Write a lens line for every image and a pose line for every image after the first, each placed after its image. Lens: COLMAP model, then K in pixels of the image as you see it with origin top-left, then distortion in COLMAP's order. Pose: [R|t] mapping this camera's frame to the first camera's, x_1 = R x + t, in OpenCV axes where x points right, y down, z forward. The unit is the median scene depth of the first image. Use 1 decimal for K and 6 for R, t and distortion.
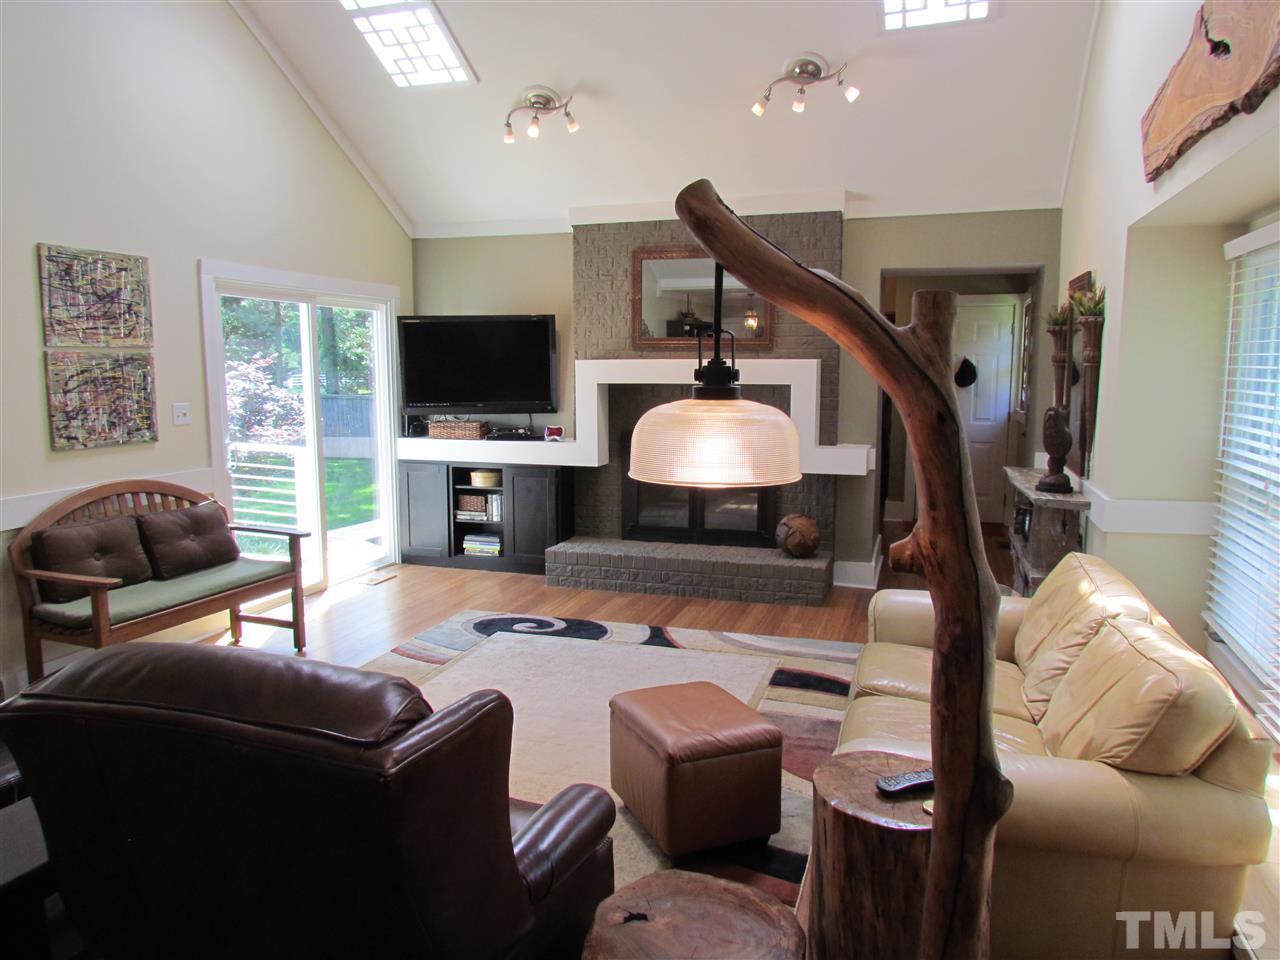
lens RADIAL K [[926.5, 0, 642.6], [0, 926.5, 465.8], [0, 0, 1]] dist [-0.001458, -0.001908]
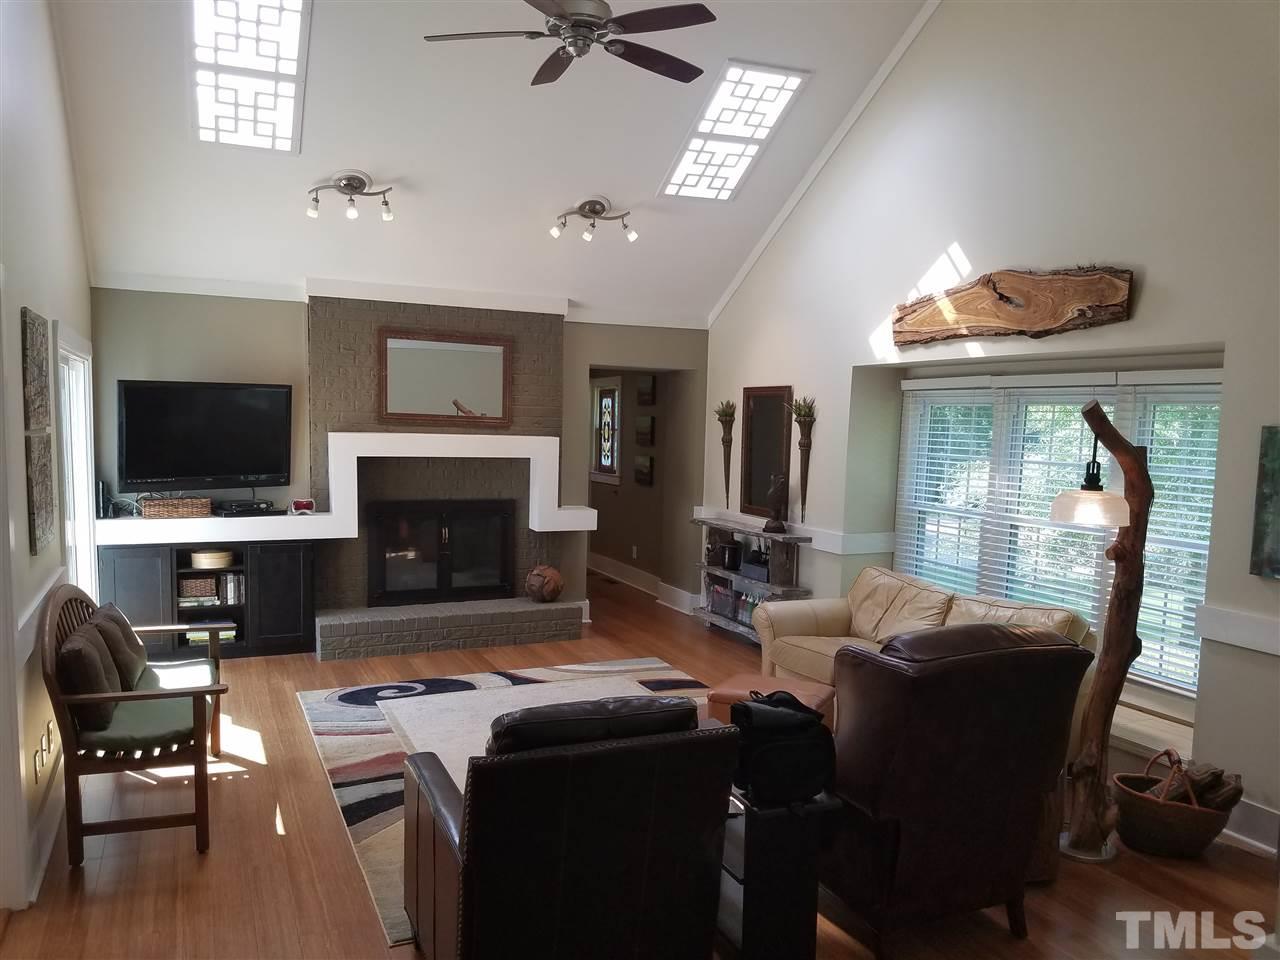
lens RADIAL K [[978.9, 0, 632.7], [0, 978.9, 514.7], [0, 0, 1]] dist [0.175734, -0.311963]
pose [[0.741250, -0.048848, 0.669449, -0.594605], [0.051799, 0.998537, 0.015507, -0.027526], [-0.669227, 0.023182, 0.742696, -0.017466]]
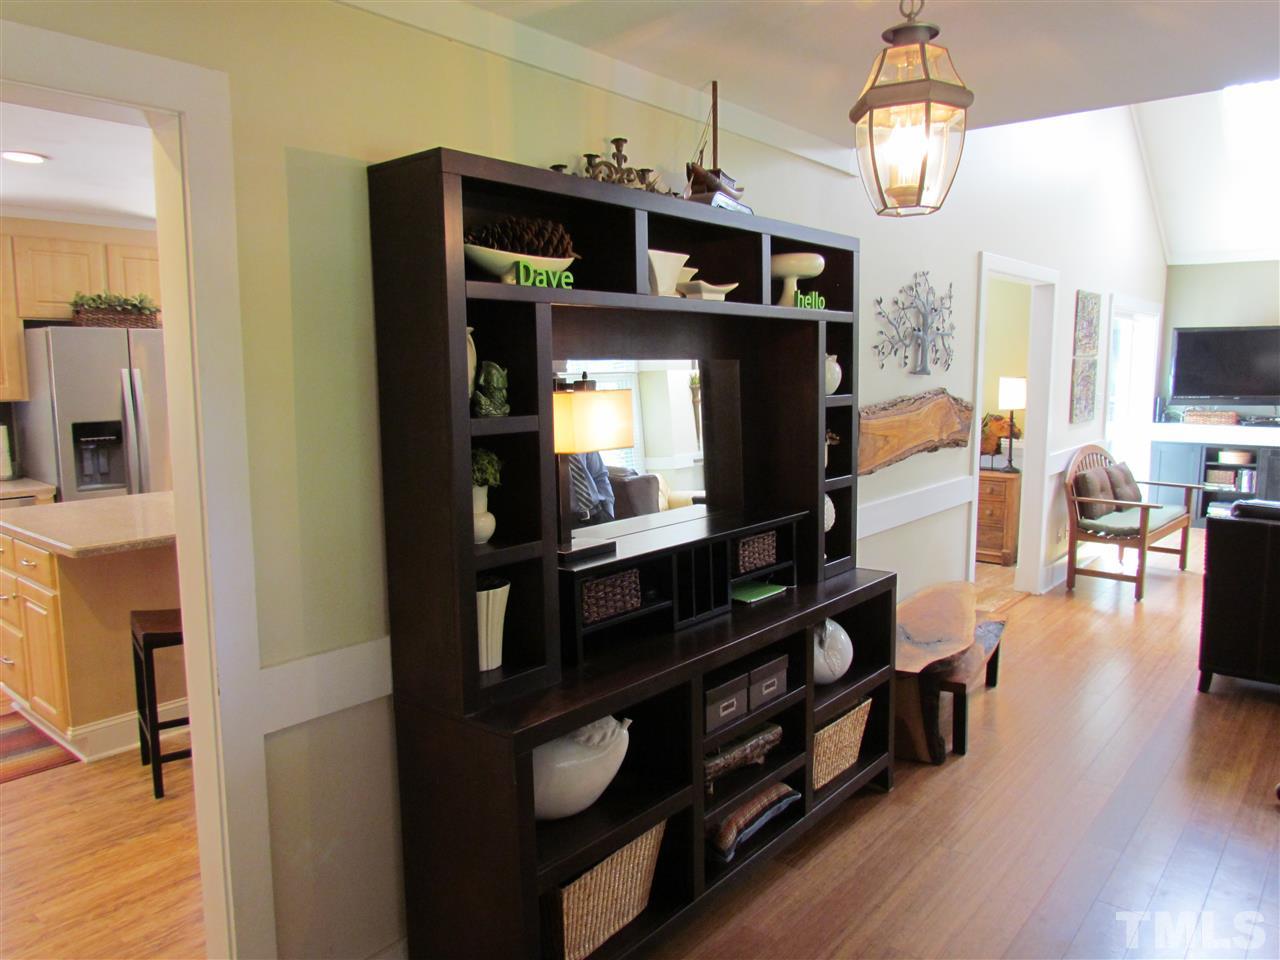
lens RADIAL K [[915.1, 0, 640.0], [0, 915.1, 480.0], [0, 0, 1]] dist [-0.015011, -0.004715]
pose [[0.930018, 0.048055, -0.364359, -0.531145], [-0.039194, 0.998729, 0.031681, 0.041915], [0.365418, -0.015183, 0.930720, -0.488327]]
